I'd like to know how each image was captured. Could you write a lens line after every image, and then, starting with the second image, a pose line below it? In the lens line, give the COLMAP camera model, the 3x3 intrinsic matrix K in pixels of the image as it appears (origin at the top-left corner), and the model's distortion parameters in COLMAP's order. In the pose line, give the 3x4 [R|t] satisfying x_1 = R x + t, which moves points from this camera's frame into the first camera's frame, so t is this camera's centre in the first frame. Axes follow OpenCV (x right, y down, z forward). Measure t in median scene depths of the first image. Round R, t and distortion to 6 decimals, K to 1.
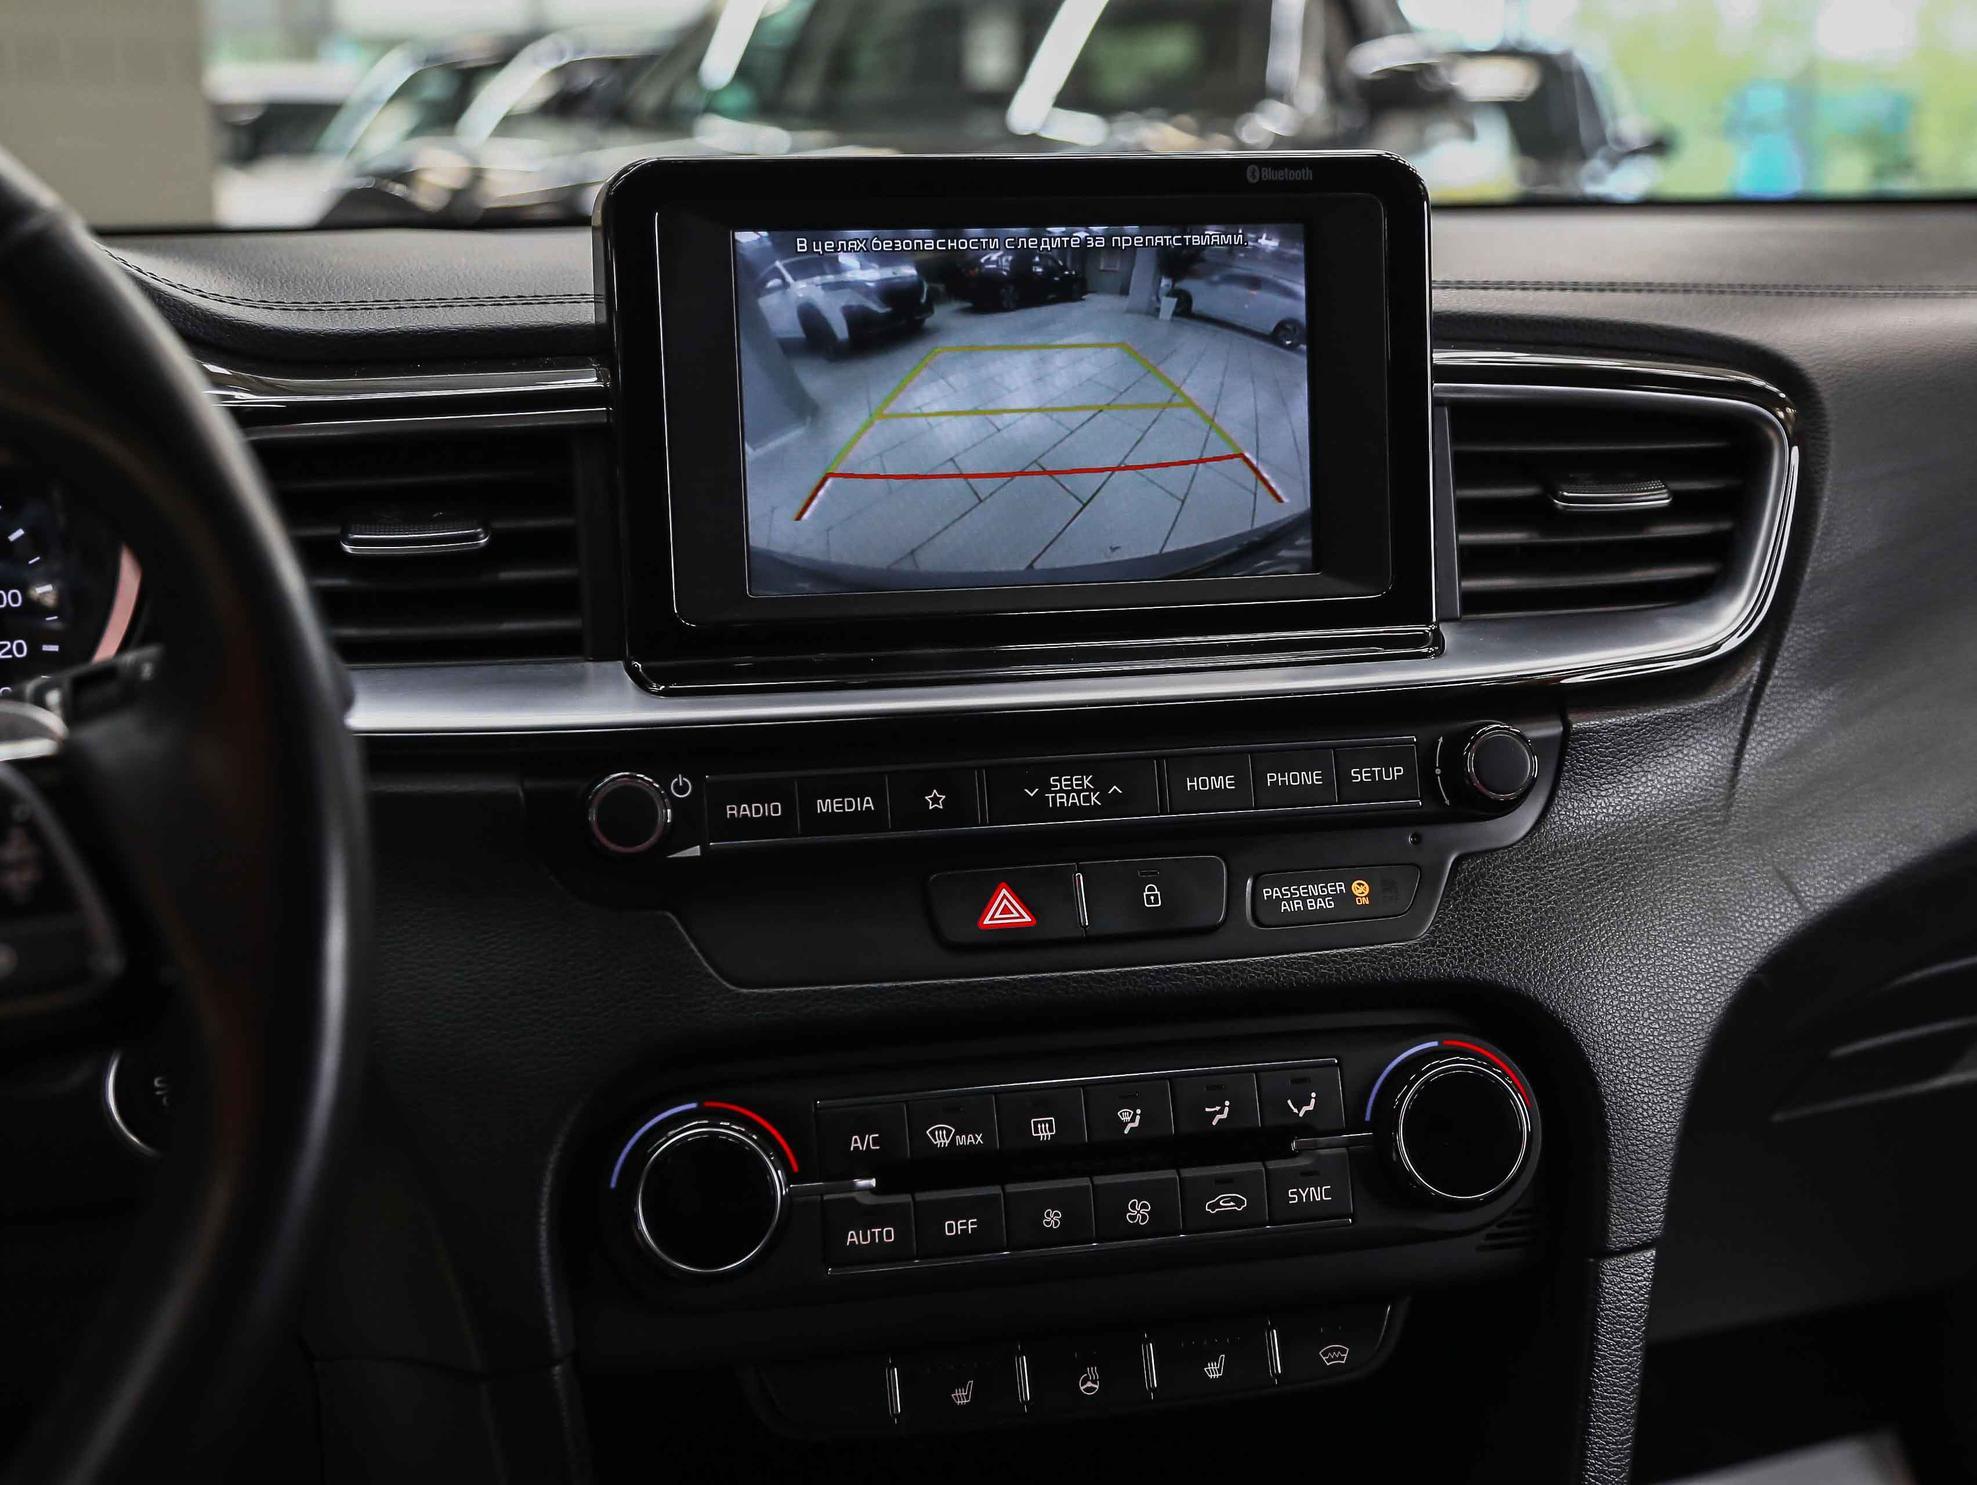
lens RADIAL K [[2541.4, 0, 986.9], [0, 2541.4, 731.8], [0, 0, 1]] dist [0.041988, 0.000000]
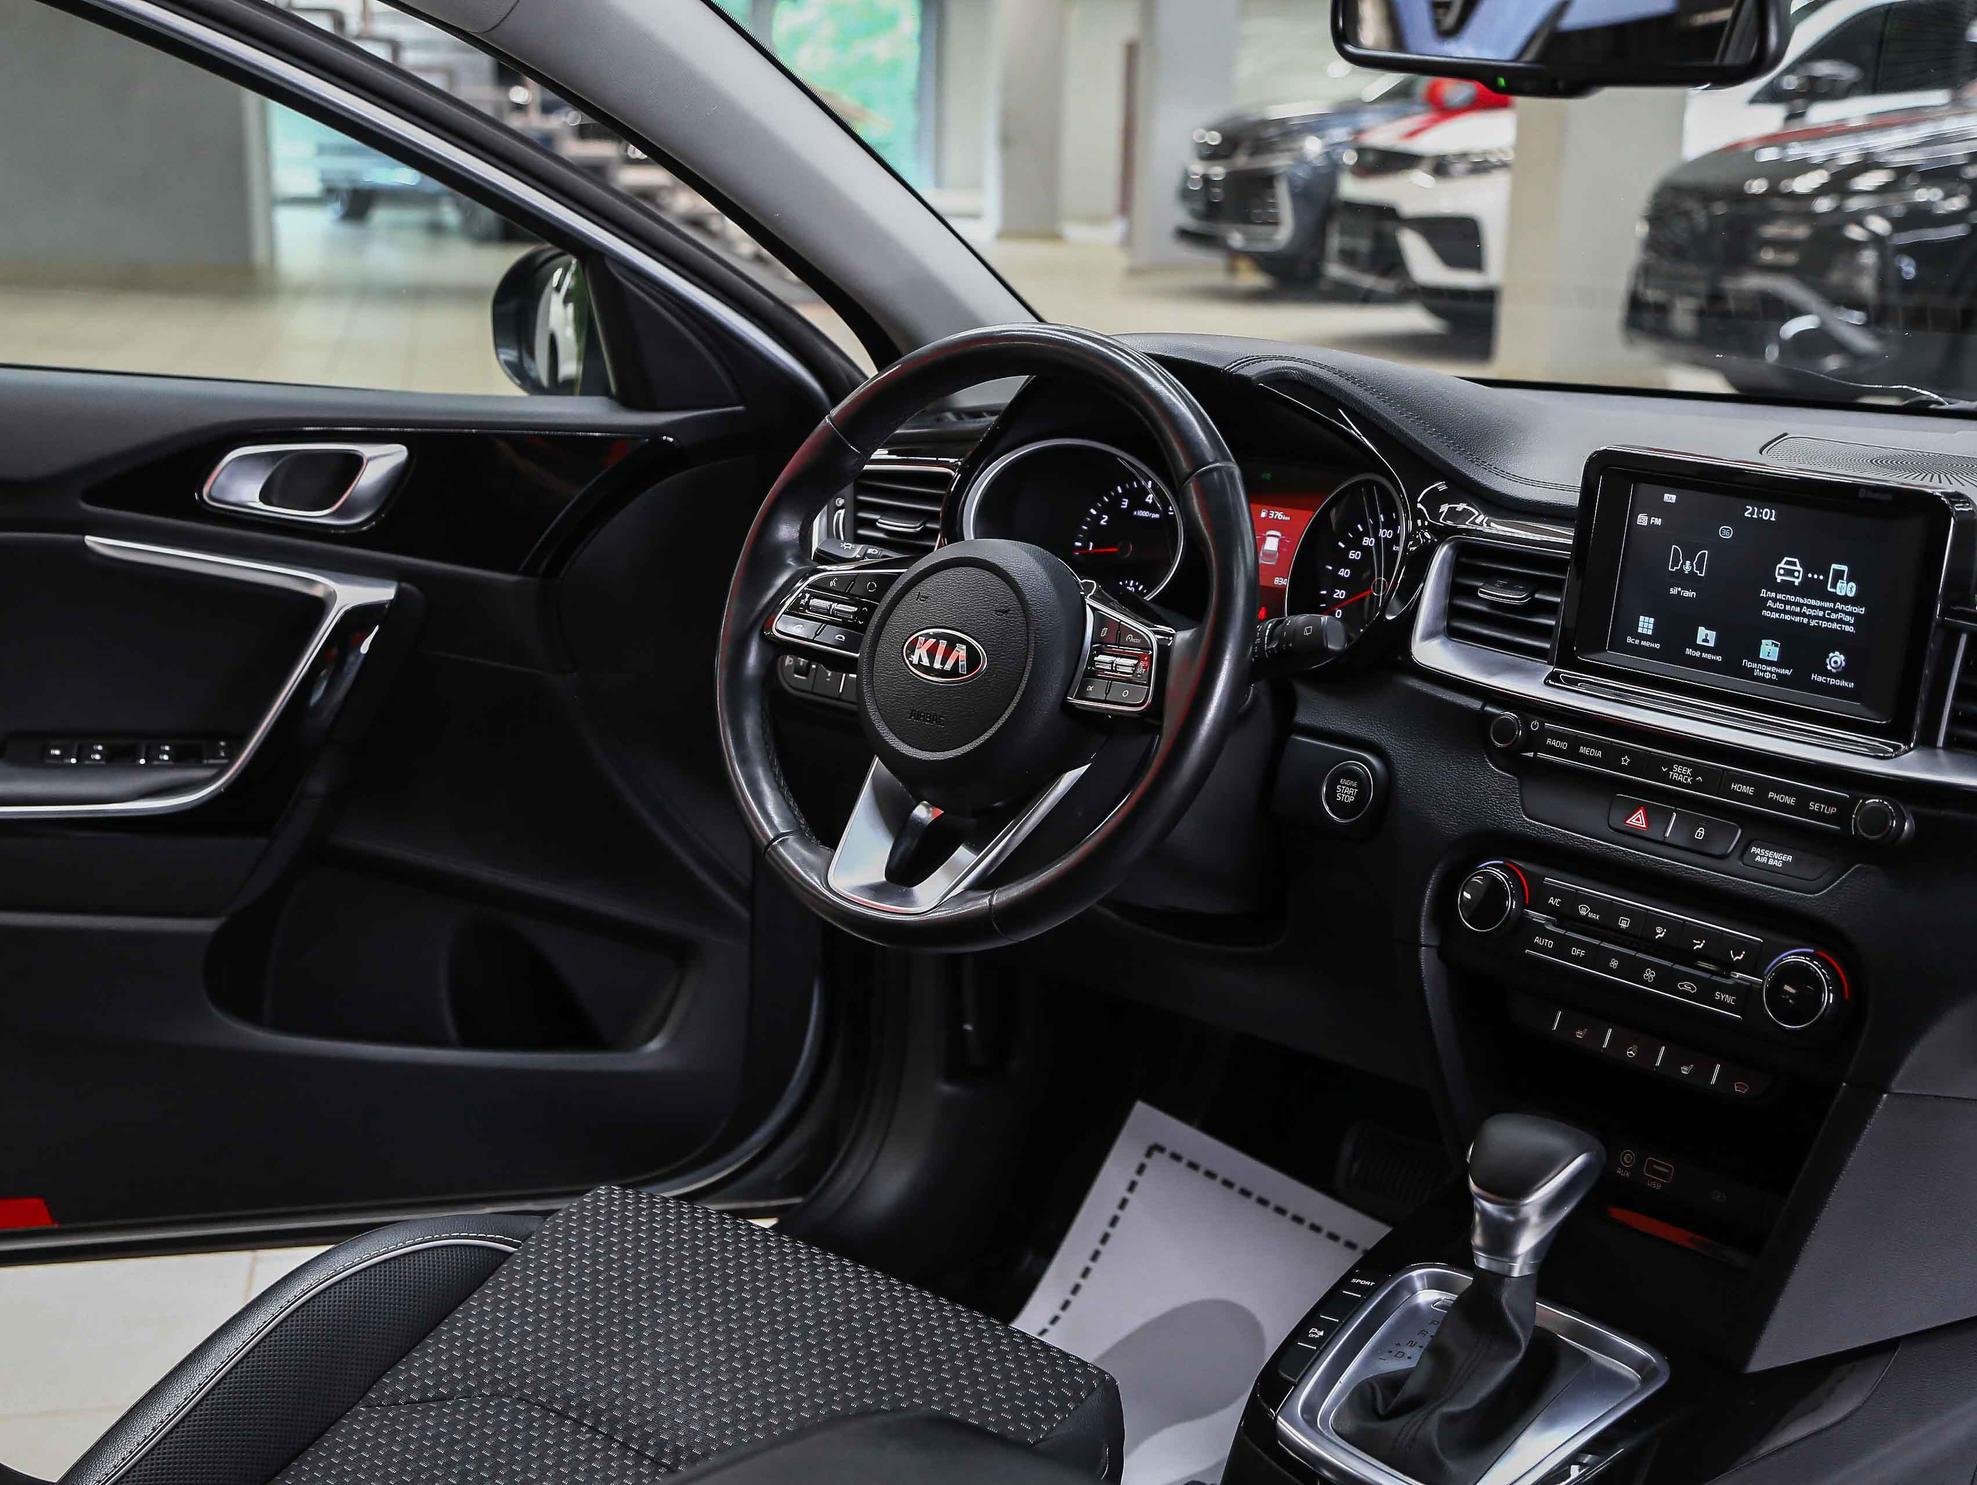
lens RADIAL K [[2541.4, 0, 988.7], [0, 2541.4, 775.4], [0, 0, 1]] dist [0.041988, 0.000000]
pose [[0.503215, 0.249029, -0.827502, 1.468313], [-0.203450, 0.964802, 0.166627, -0.206663], [0.839871, 0.084506, 0.536168, -0.589174]]
